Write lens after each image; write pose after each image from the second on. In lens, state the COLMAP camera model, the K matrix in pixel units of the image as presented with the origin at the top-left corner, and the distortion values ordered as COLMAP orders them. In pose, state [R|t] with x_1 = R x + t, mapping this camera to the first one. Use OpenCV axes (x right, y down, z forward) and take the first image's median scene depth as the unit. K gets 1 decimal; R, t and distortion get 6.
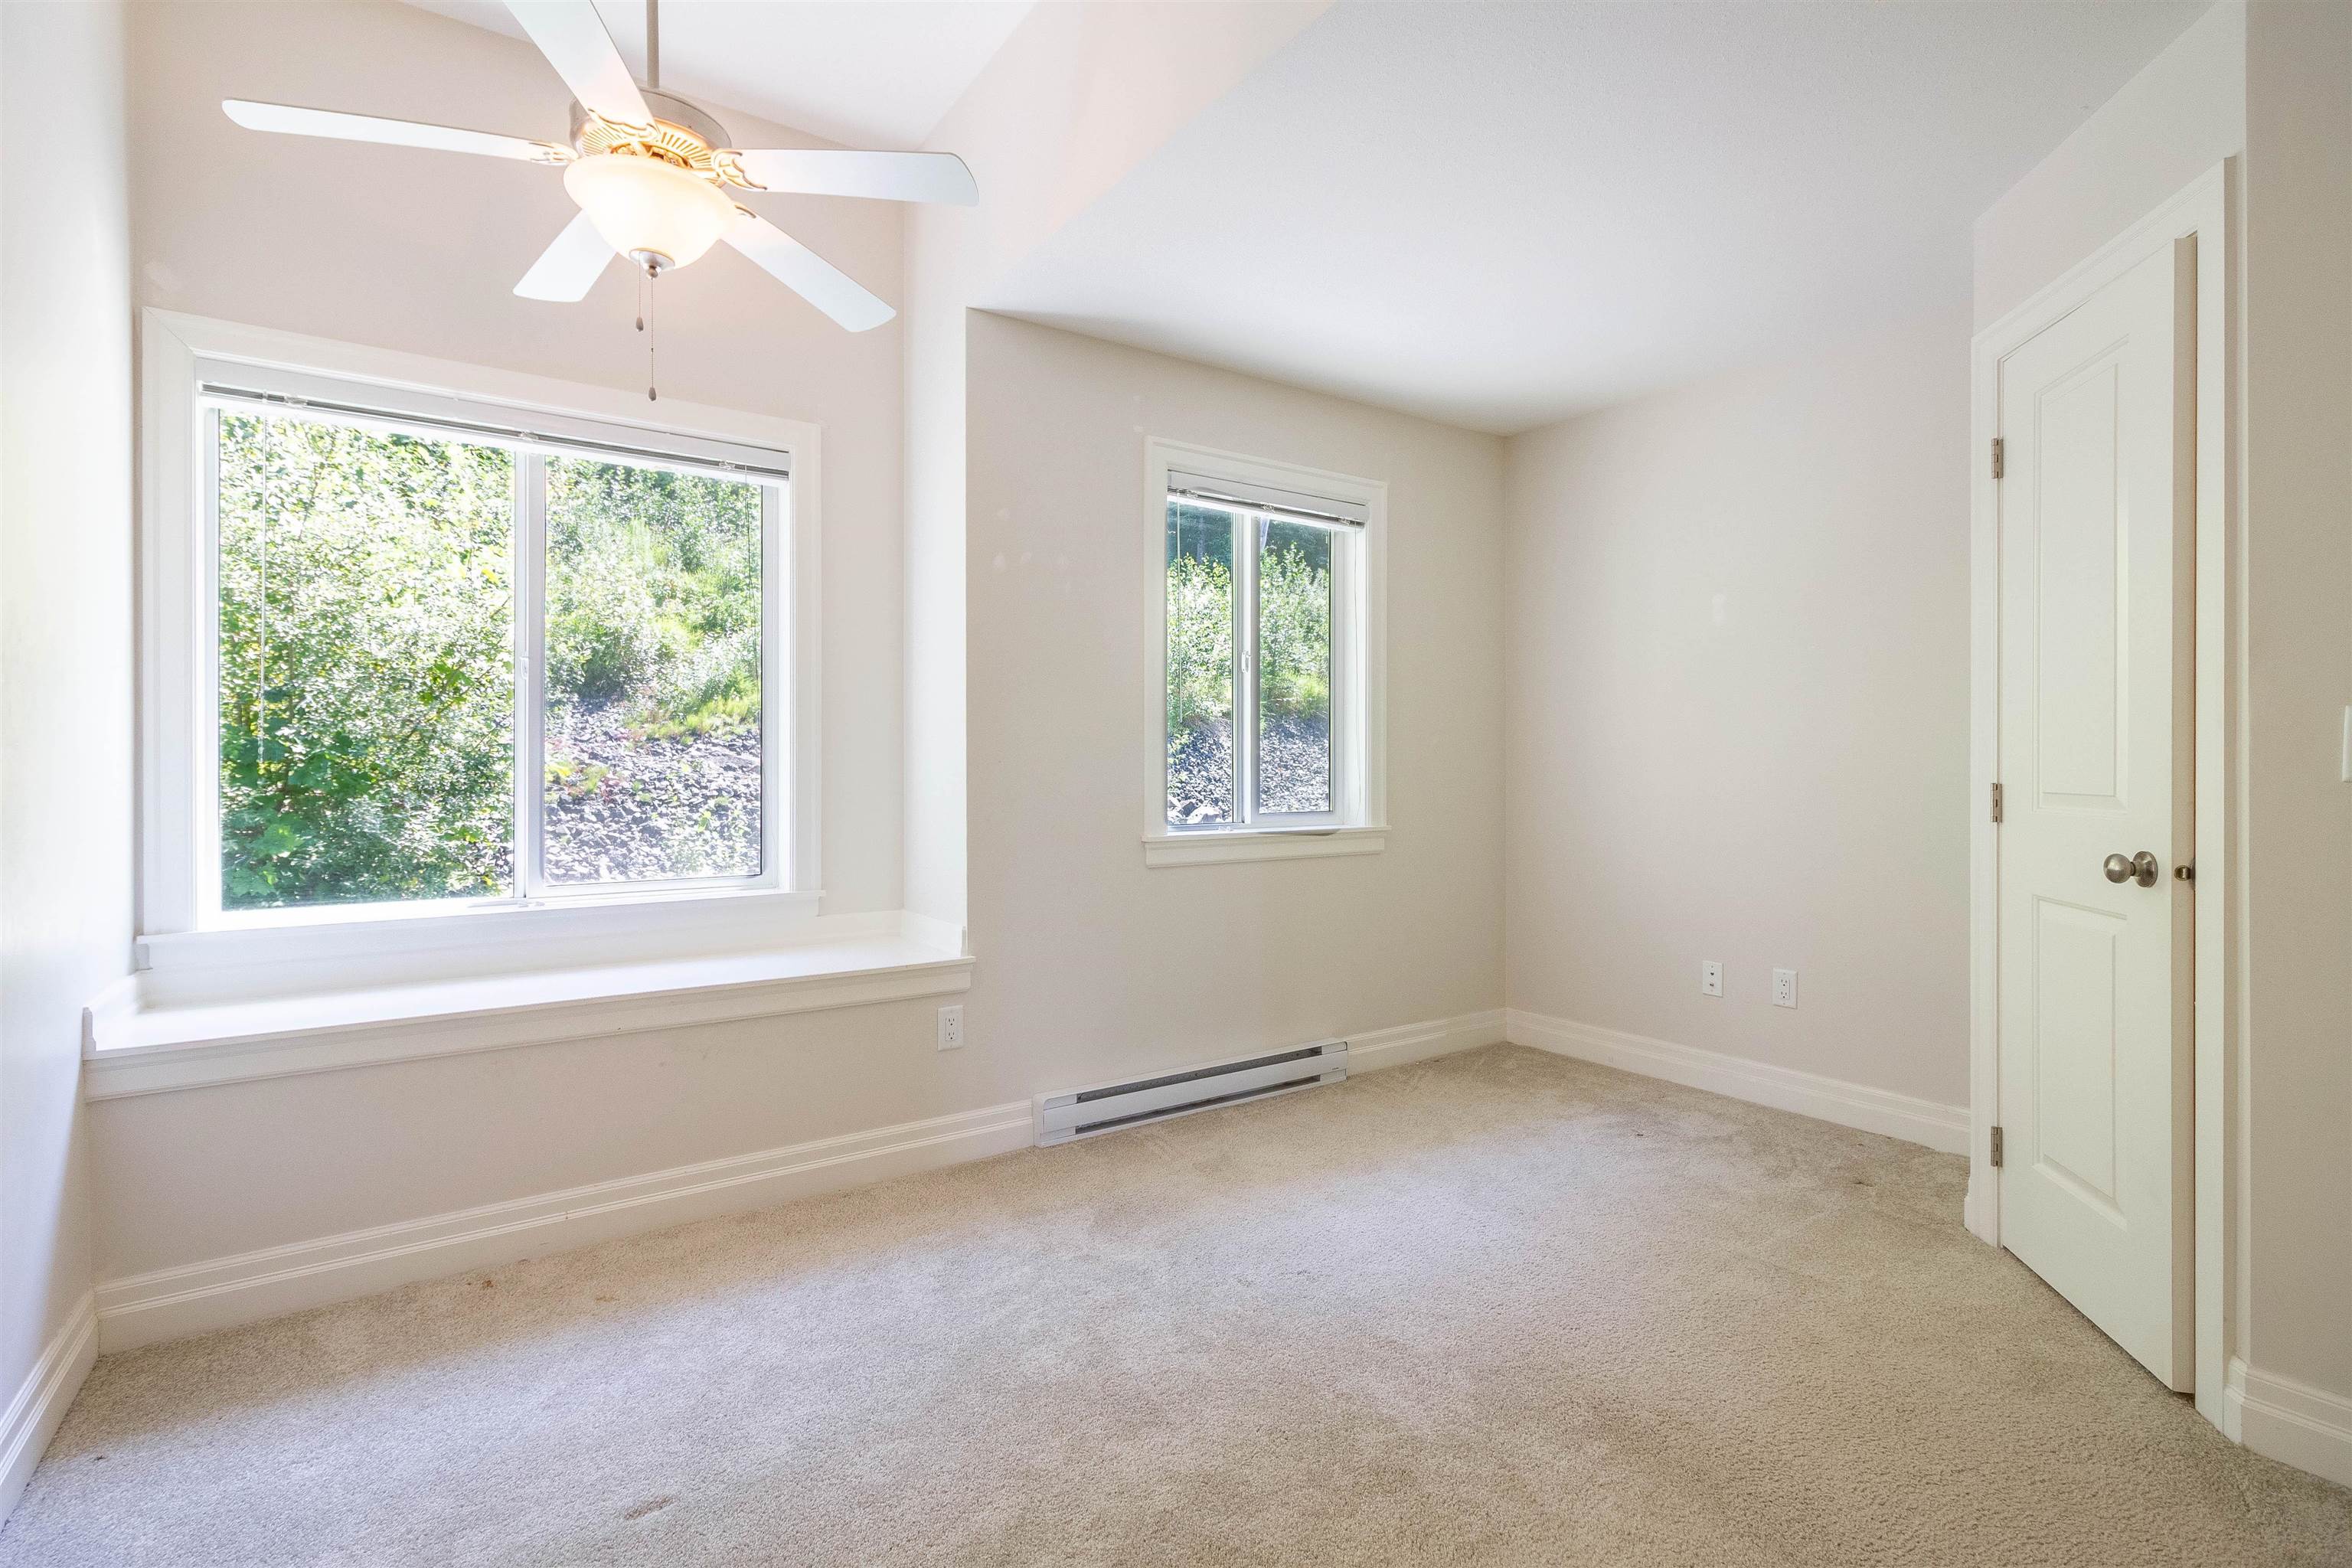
lens RADIAL K [[1124.6, 0, 1193.0], [0, 1124.6, 763.2], [0, 0, 1]] dist [0.006403, 0.002330]
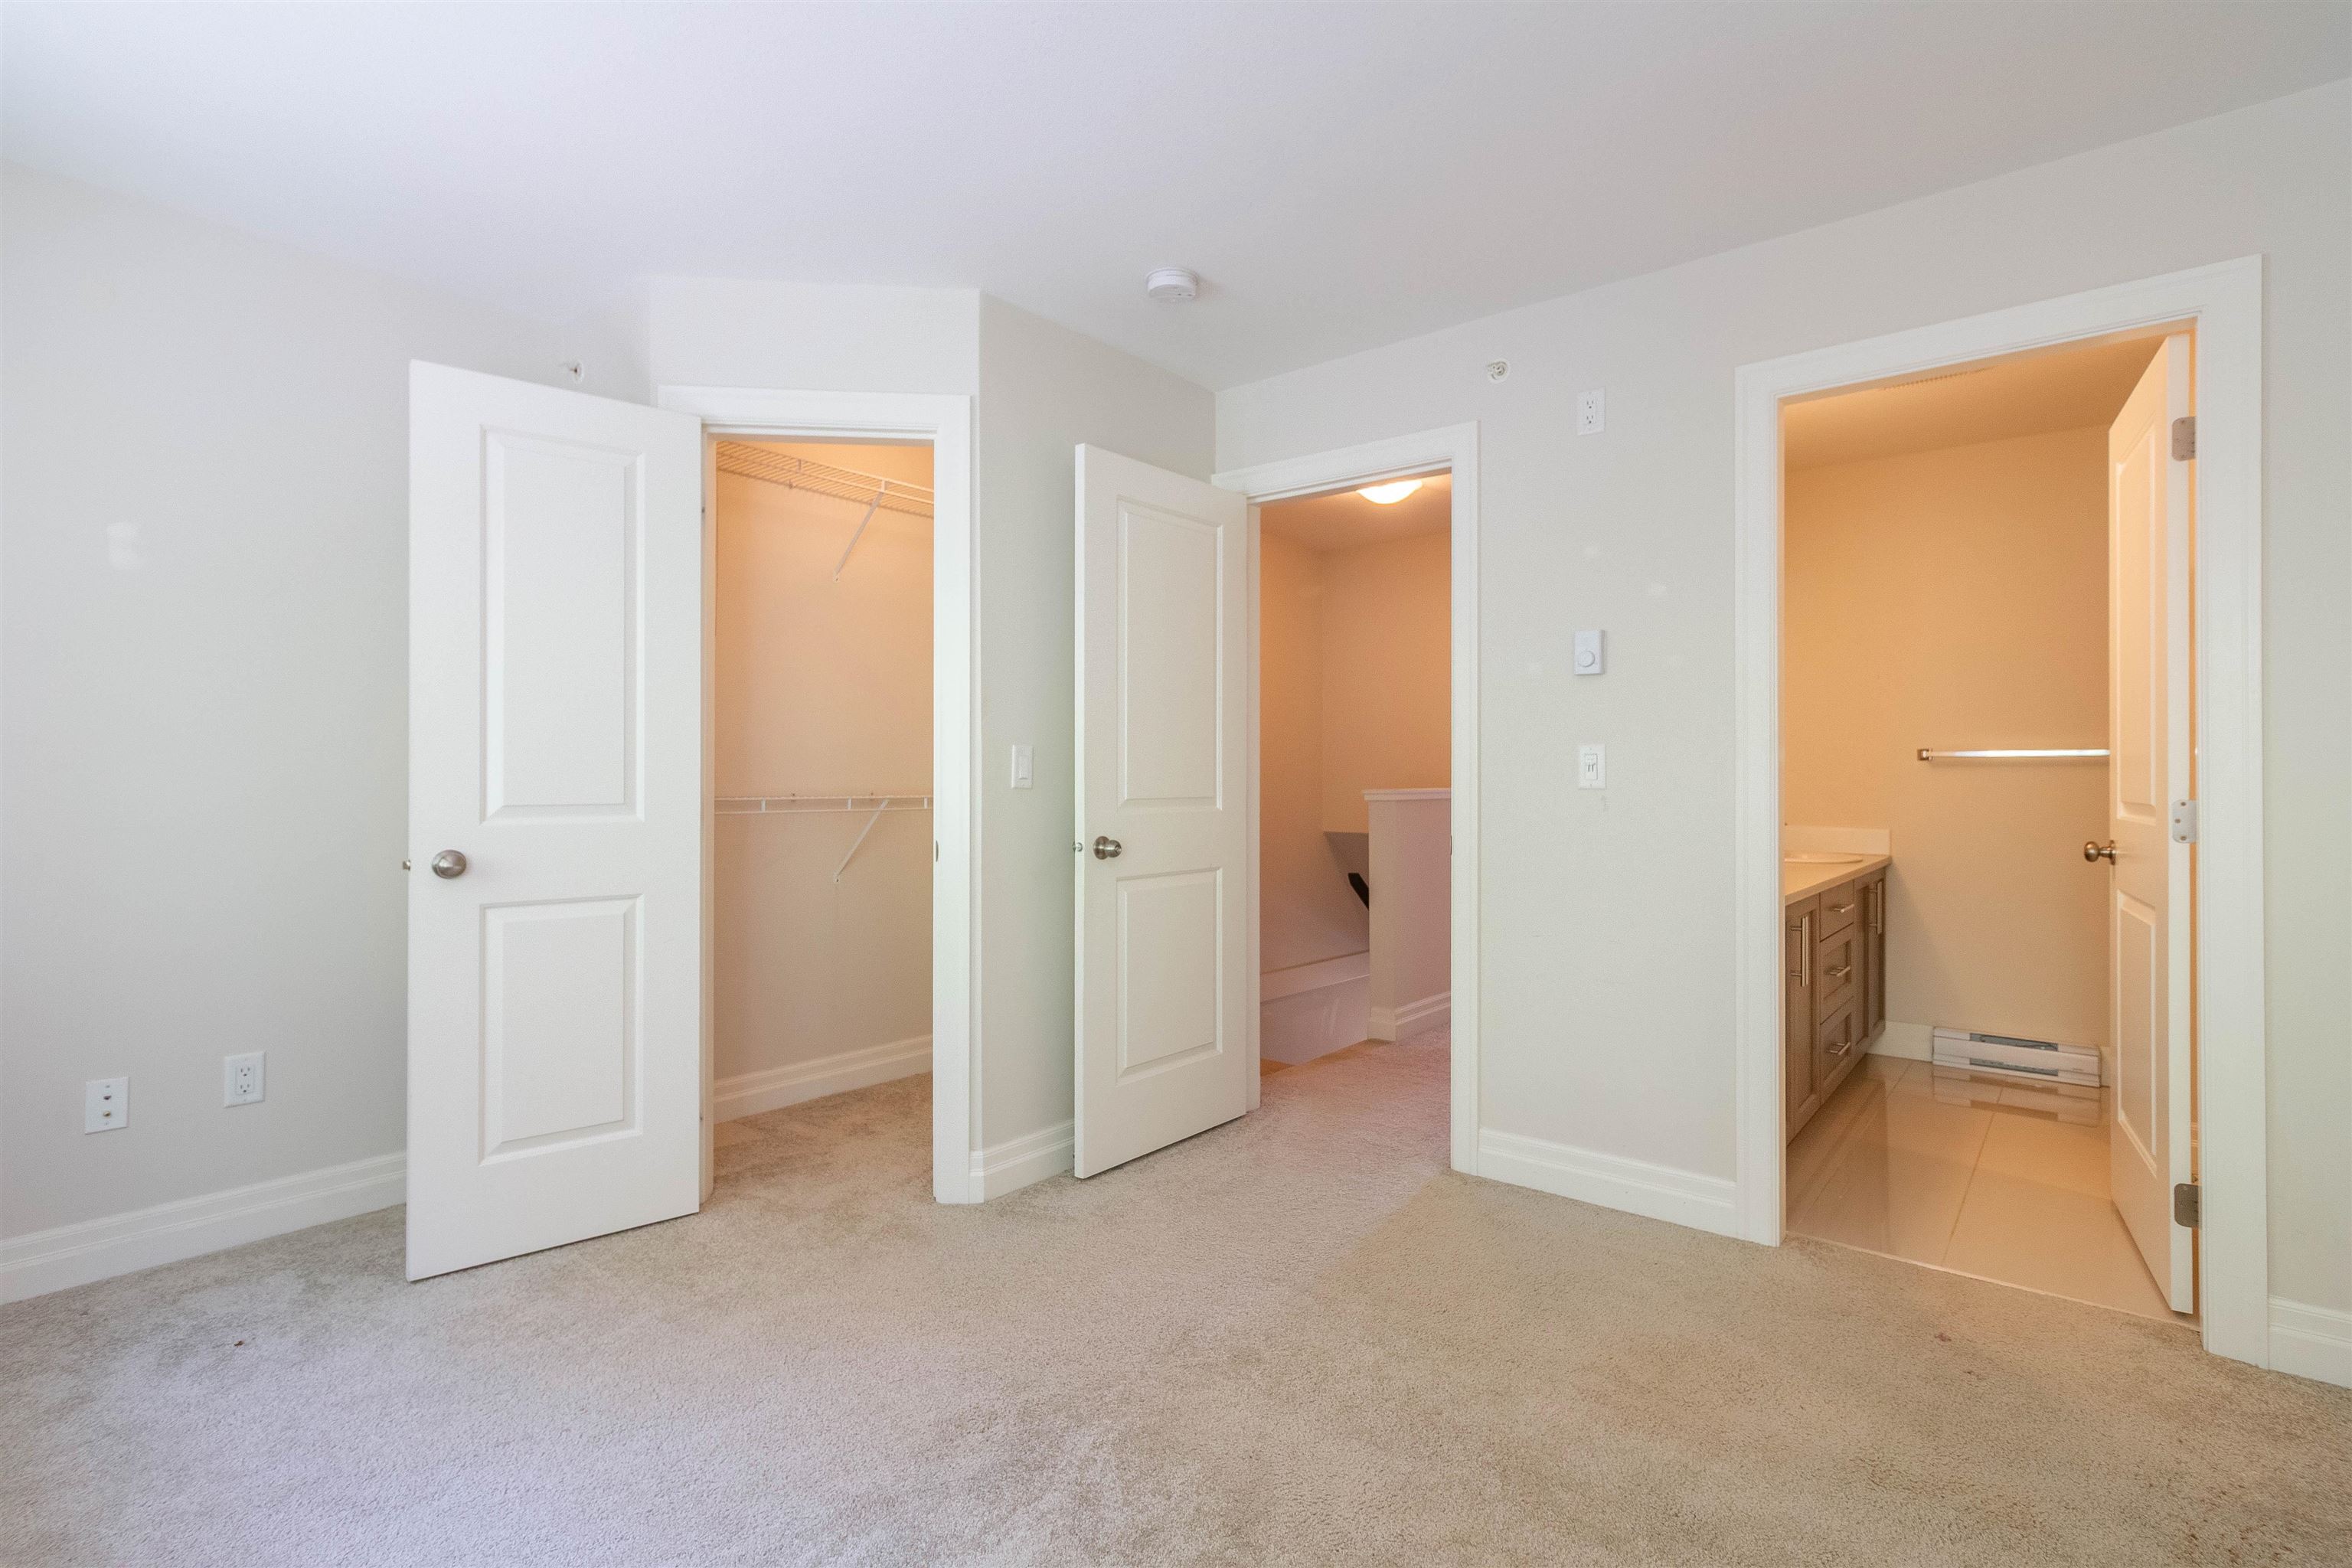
lens RADIAL K [[1124.6, 0, 1175.2], [0, 1124.6, 772.0], [0, 0, 1]] dist [0.006403, 0.002330]
pose [[-0.261225, 0.010219, 0.965224, -0.381805], [0.002748, 0.999948, -0.009843, 0.006293], [-0.965274, 0.000082, -0.261239, 0.642617]]
